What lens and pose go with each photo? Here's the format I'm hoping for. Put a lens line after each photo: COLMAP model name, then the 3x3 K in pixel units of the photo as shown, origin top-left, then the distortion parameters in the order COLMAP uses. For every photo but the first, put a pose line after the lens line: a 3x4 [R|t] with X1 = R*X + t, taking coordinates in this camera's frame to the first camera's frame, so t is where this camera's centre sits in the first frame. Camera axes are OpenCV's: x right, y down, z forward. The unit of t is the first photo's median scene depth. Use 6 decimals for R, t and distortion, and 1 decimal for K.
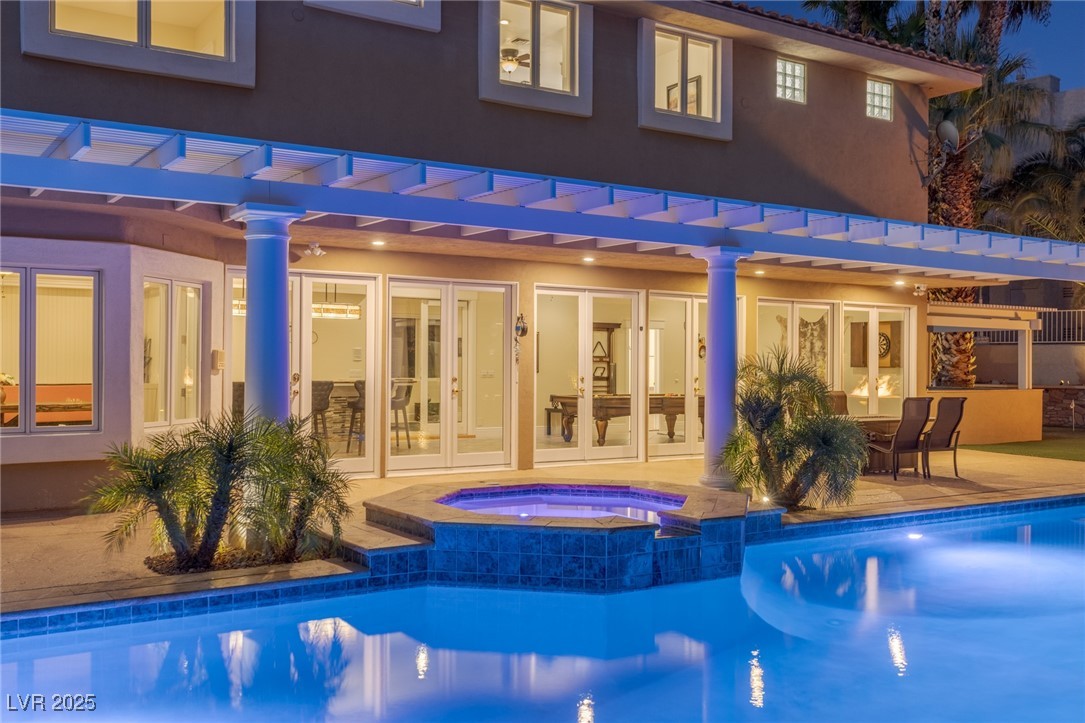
lens RADIAL K [[1036.2, 0, 551.9], [0, 1036.2, 360.4], [0, 0, 1]] dist [-0.007710, 0.000000]
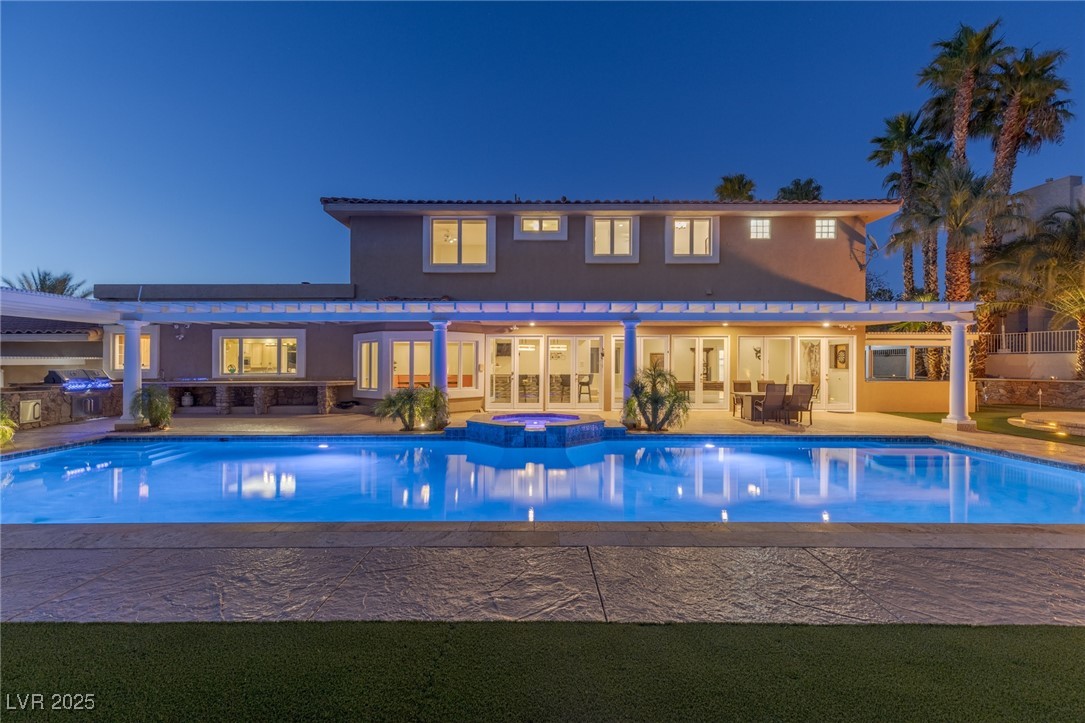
lens RADIAL K [[477.9, 0, 532.7], [0, 477.9, 362.8], [0, 0, 1]] dist [-0.001241, -0.000318]
pose [[0.837058, -0.009067, -0.547038, 0.383794], [0.007135, 0.999959, -0.005658, -0.003277], [0.547067, 0.000833, 0.837088, -0.039824]]
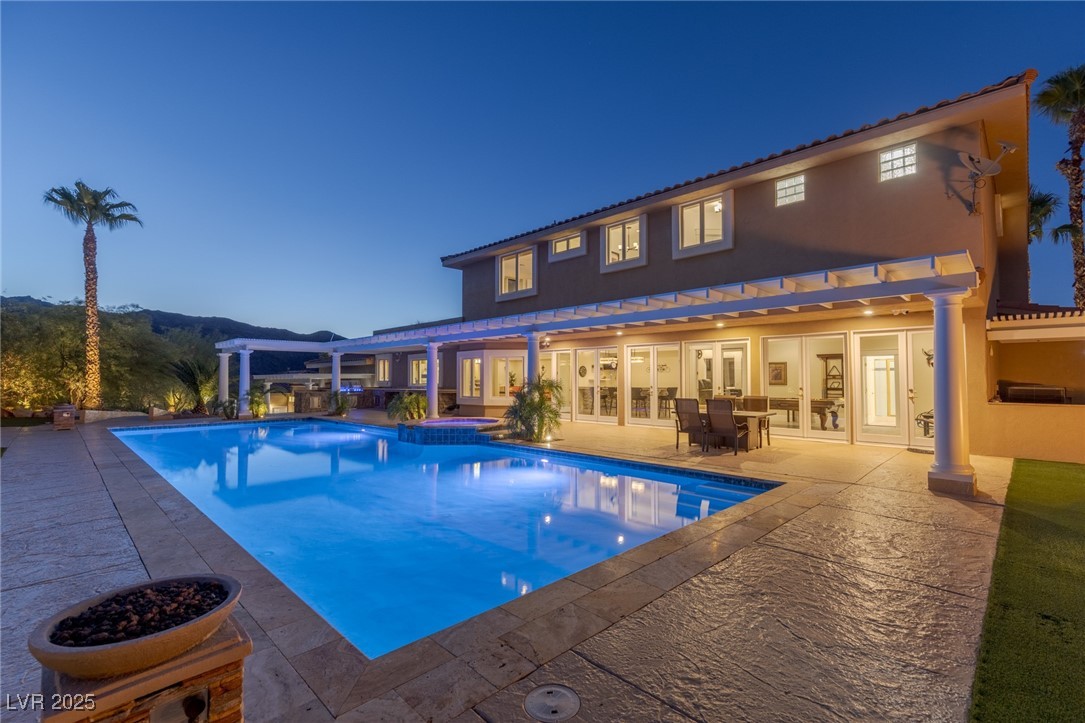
lens RADIAL K [[477.9, 0, 569.5], [0, 477.9, 370.6], [0, 0, 1]] dist [-0.001241, -0.000318]
pose [[0.233664, -0.028777, -0.971891, 0.857894], [0.003666, 0.999581, -0.028715, 0.010908], [0.972310, 0.003147, 0.233672, 0.547622]]
